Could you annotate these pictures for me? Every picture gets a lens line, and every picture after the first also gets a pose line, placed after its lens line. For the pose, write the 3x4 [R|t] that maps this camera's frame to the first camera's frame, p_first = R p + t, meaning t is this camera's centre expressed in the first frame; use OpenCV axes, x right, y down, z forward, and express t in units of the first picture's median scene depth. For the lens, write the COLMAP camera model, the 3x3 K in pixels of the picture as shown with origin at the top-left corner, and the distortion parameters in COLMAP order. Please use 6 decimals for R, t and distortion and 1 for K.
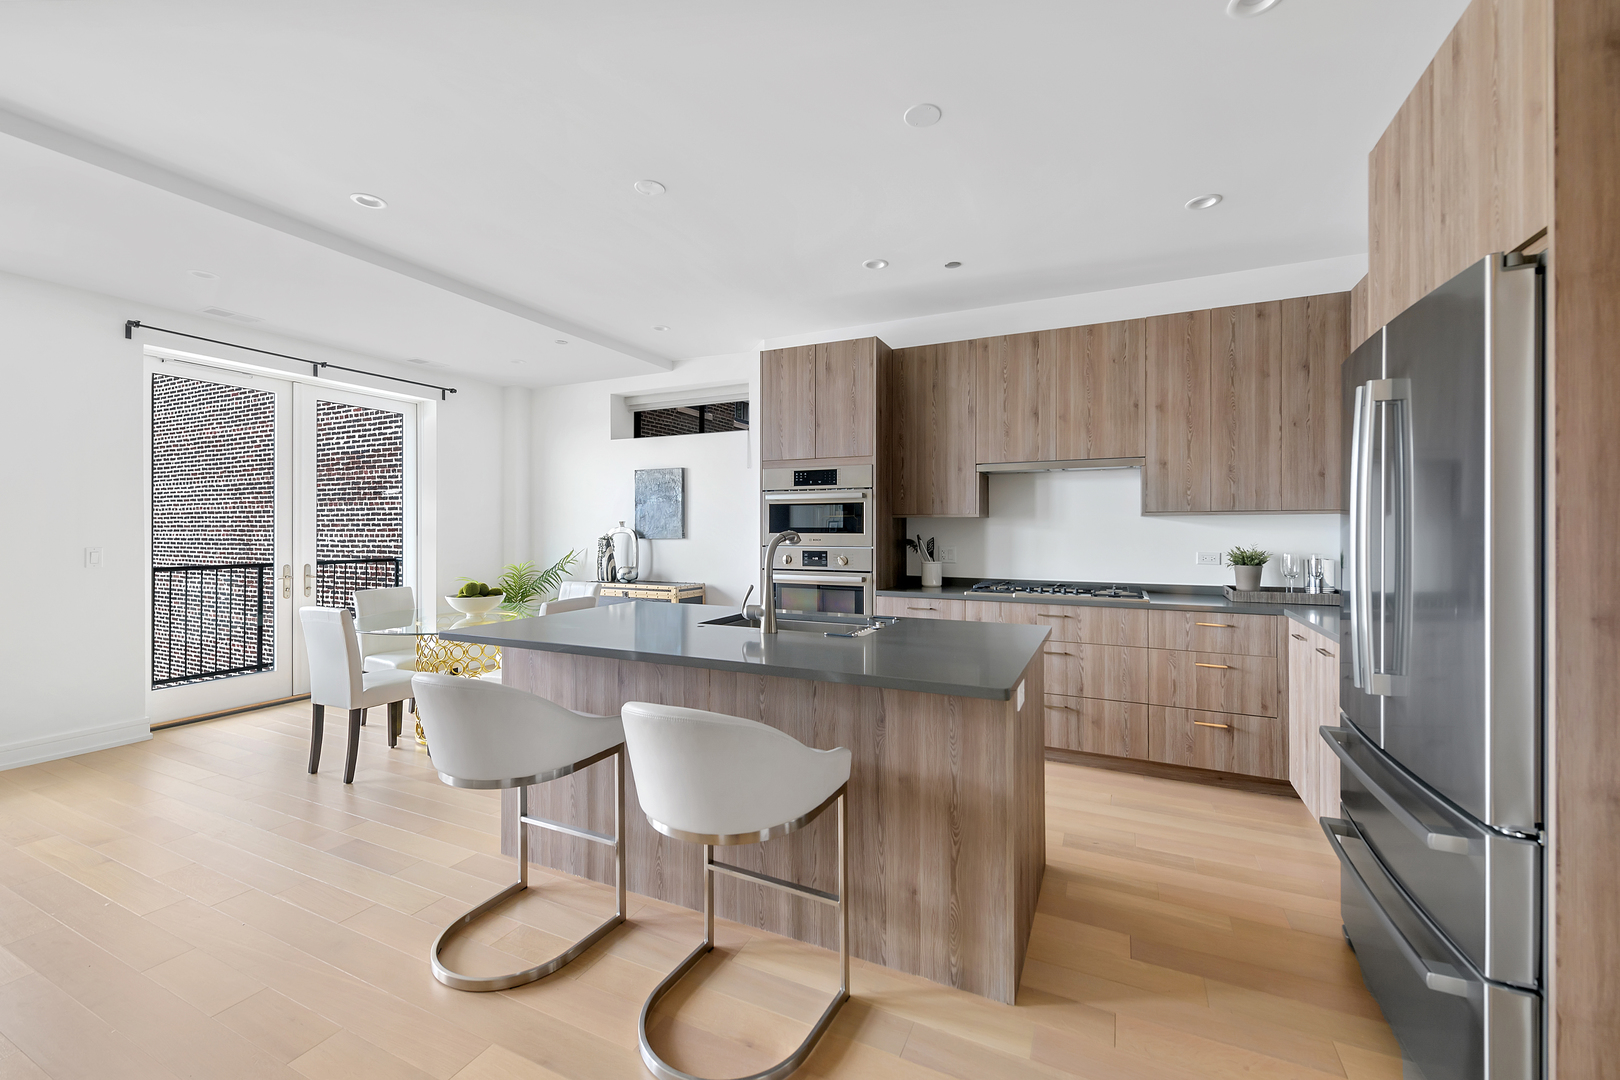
lens RADIAL K [[643.4, 0, 817.7], [0, 643.4, 531.0], [0, 0, 1]] dist [0.003044, -0.000048]
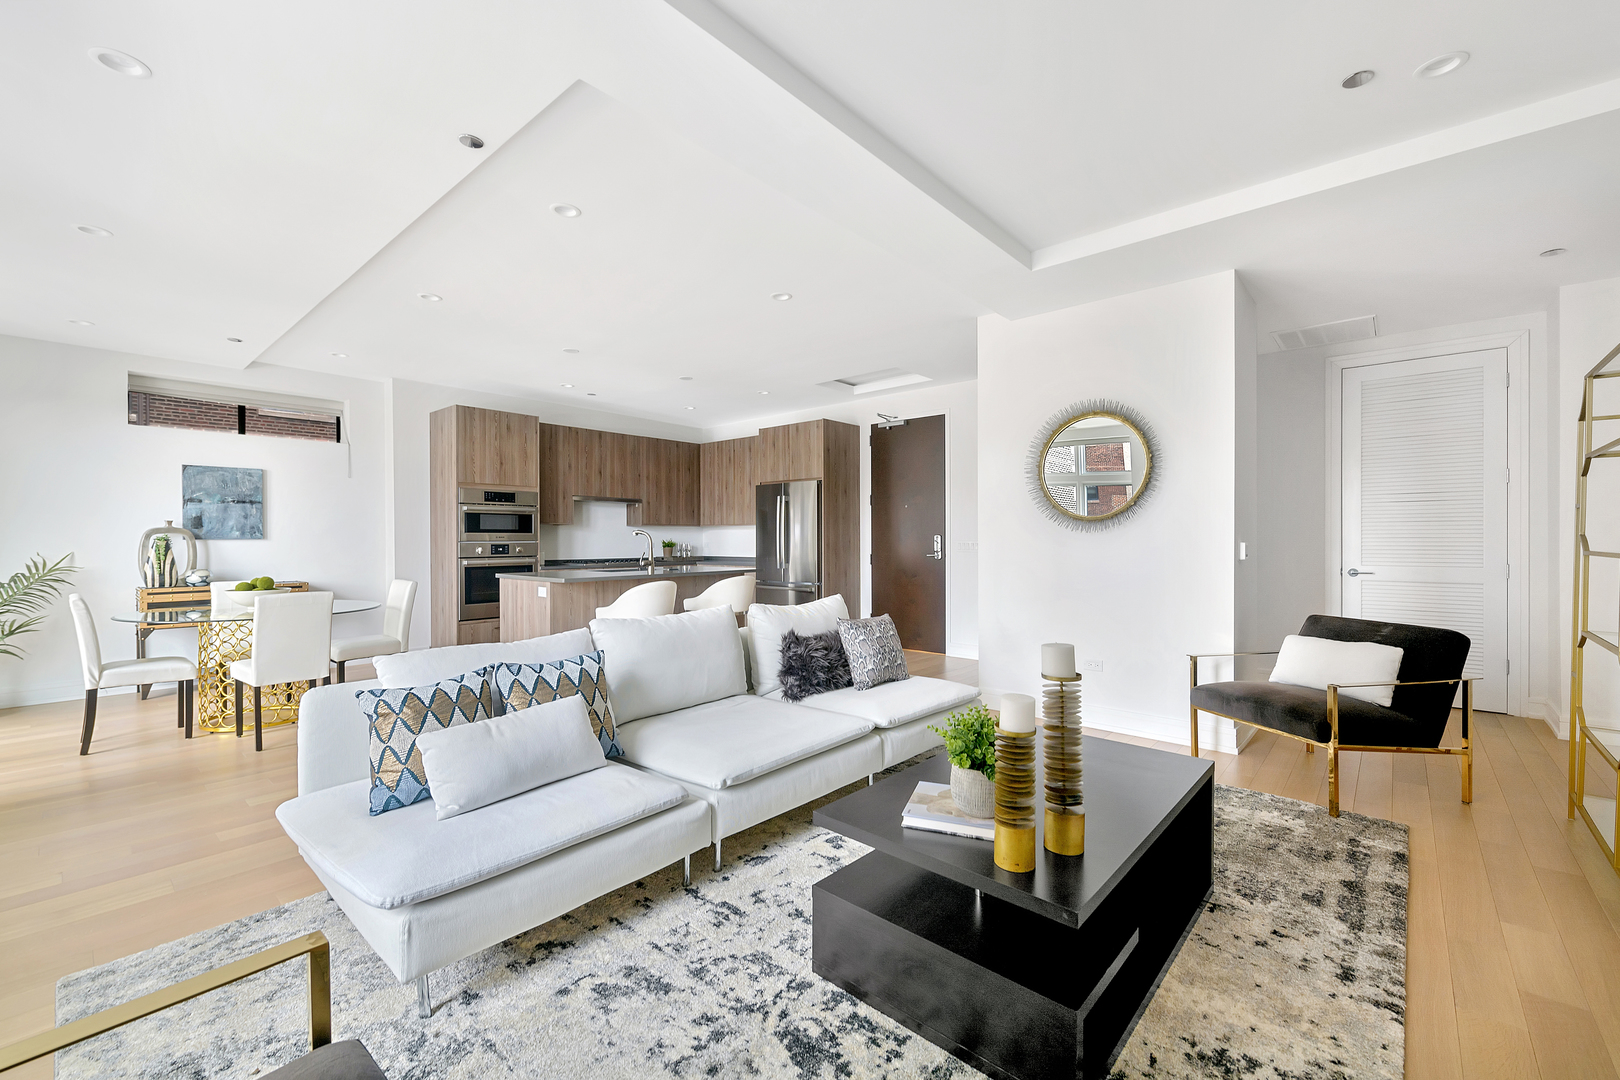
lens RADIAL K [[681.2, 0, 802.4], [0, 681.2, 538.4], [0, 0, 1]] dist [0.009273, -0.000036]
pose [[0.285442, 0.001807, 0.958394, -1.364381], [0.005032, 0.999982, -0.003384, 0.025597], [-0.958383, 0.005789, 0.285428, -0.166980]]
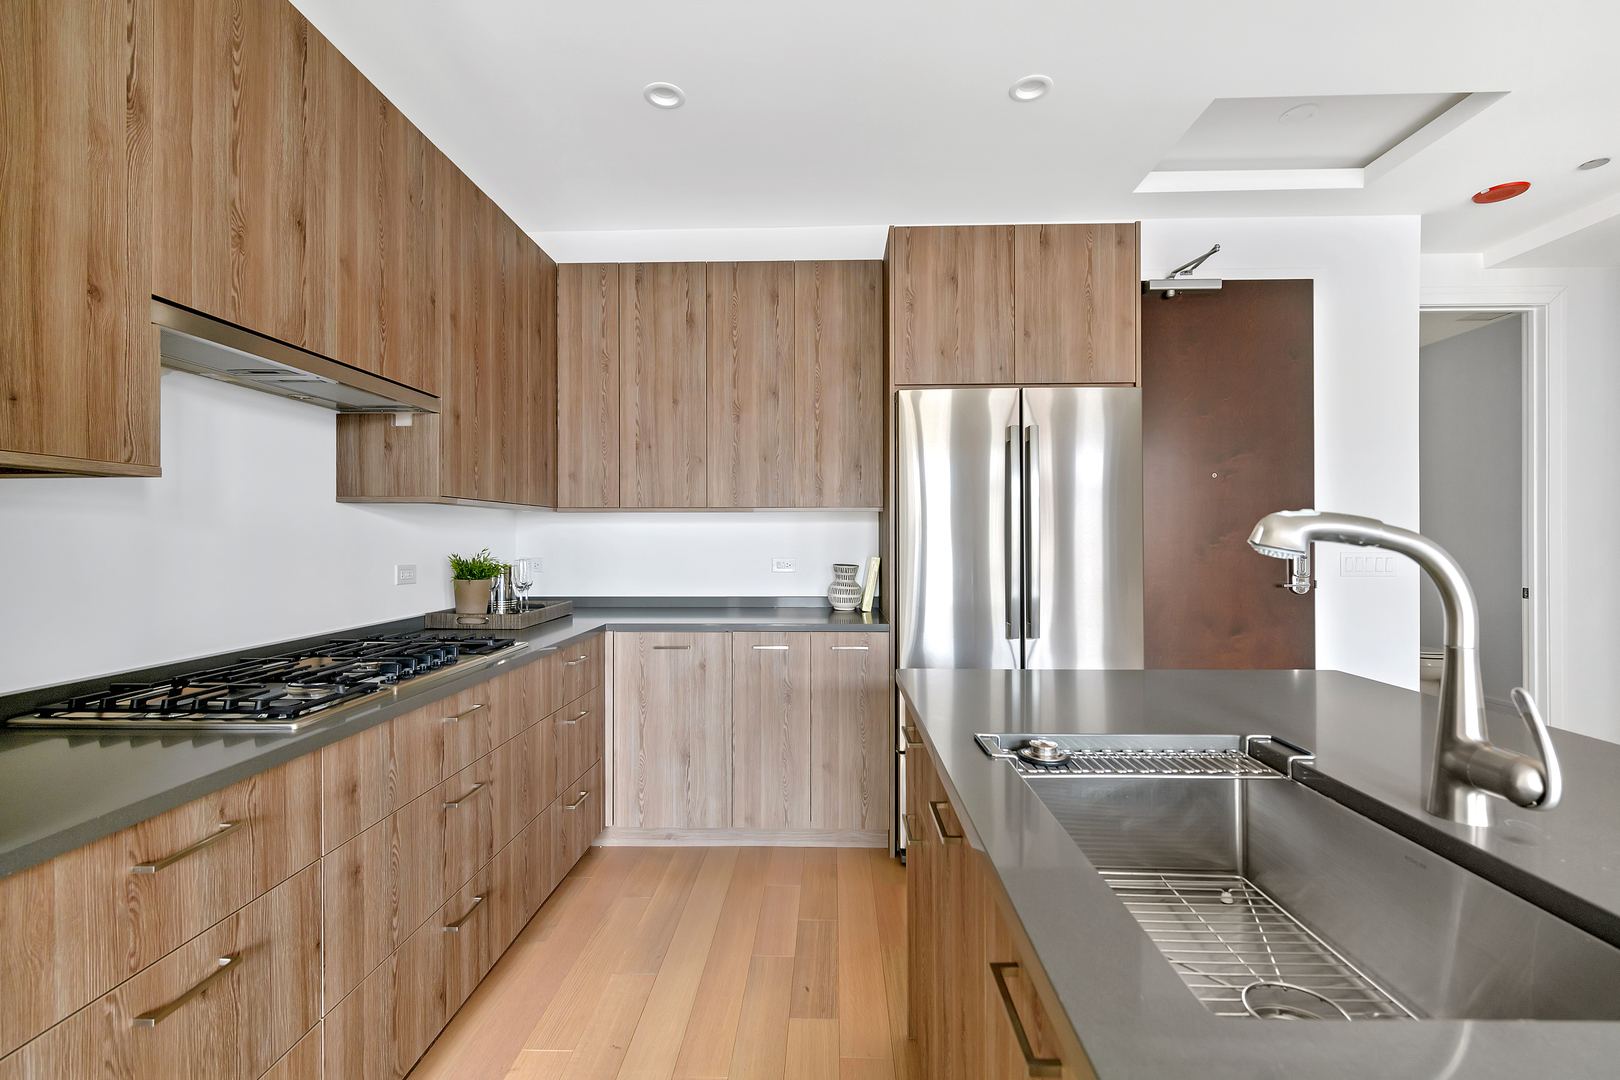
lens RADIAL K [[721.7, 0, 808.2], [0, 721.7, 543.8], [0, 0, 1]] dist [0.004985, 0.000408]
pose [[-0.388284, -0.007287, 0.921511, -0.171843], [-0.002615, 0.999973, 0.006806, 0.006722], [-0.921536, 0.000232, -0.388293, 0.821254]]
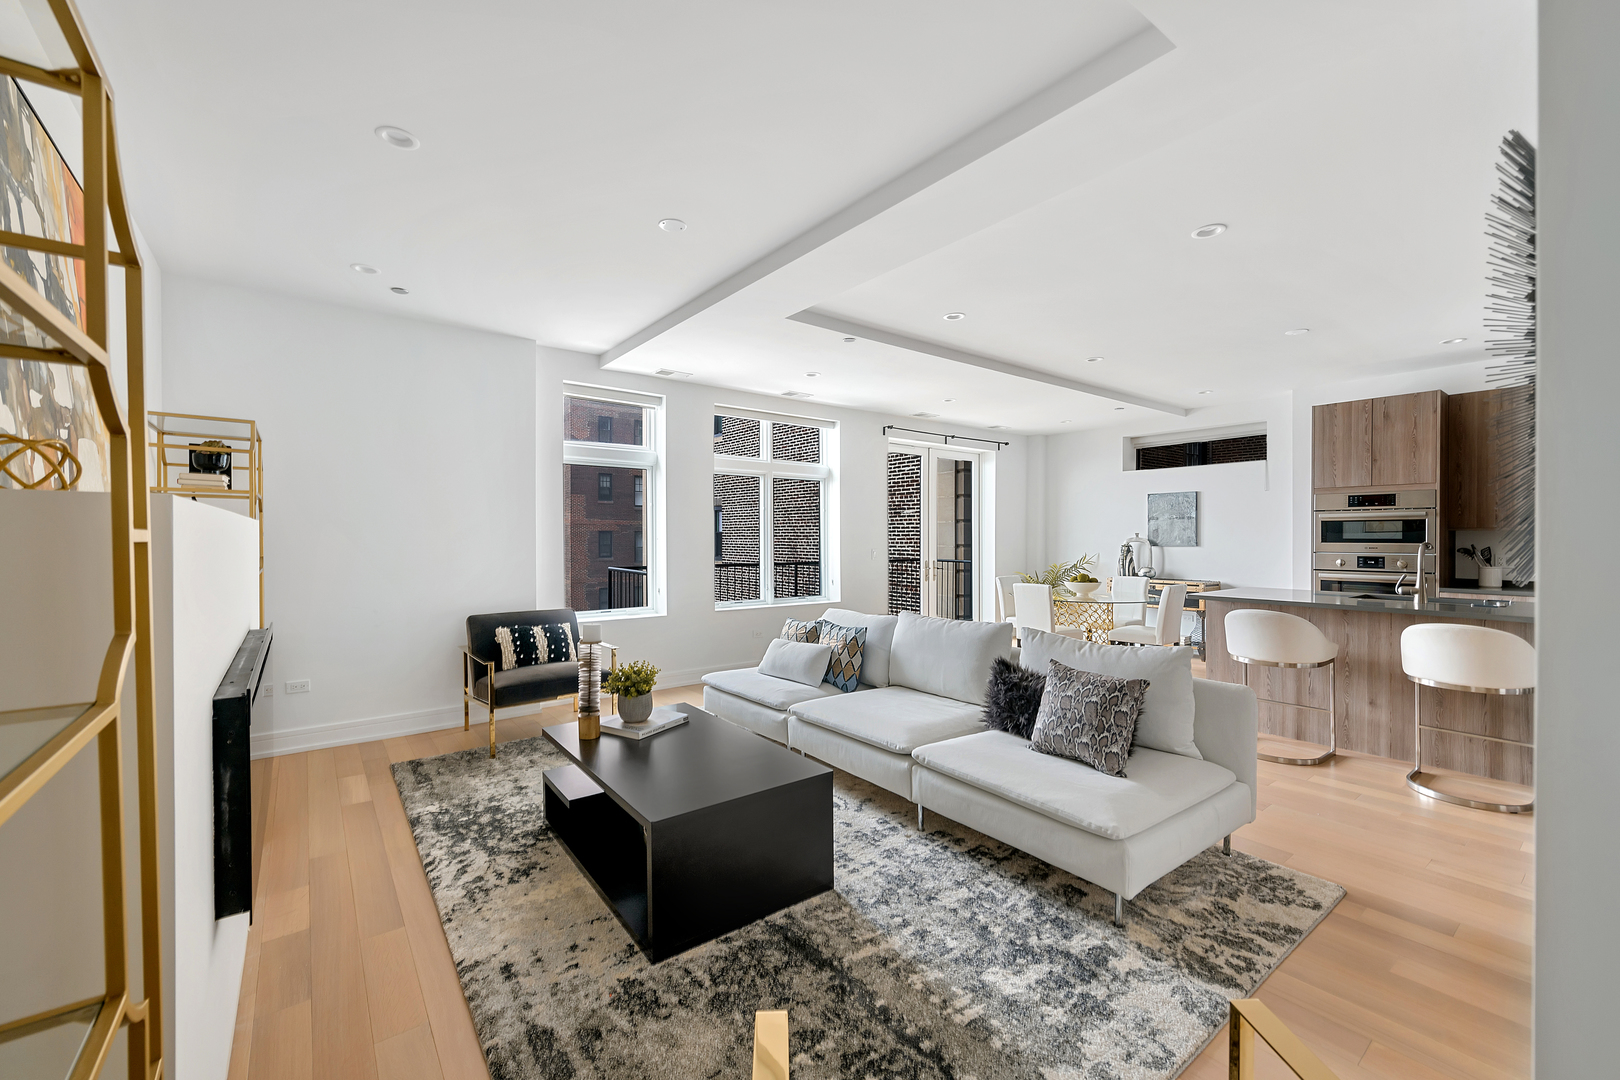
lens RADIAL K [[643.4, 0, 804.3], [0, 643.4, 538.9], [0, 0, 1]] dist [0.003044, -0.000048]
pose [[0.883185, 0.000623, -0.469025, -0.406633], [-0.000681, 1.000000, 0.000046, -0.004001], [0.469025, 0.000279, 0.883185, -0.698997]]
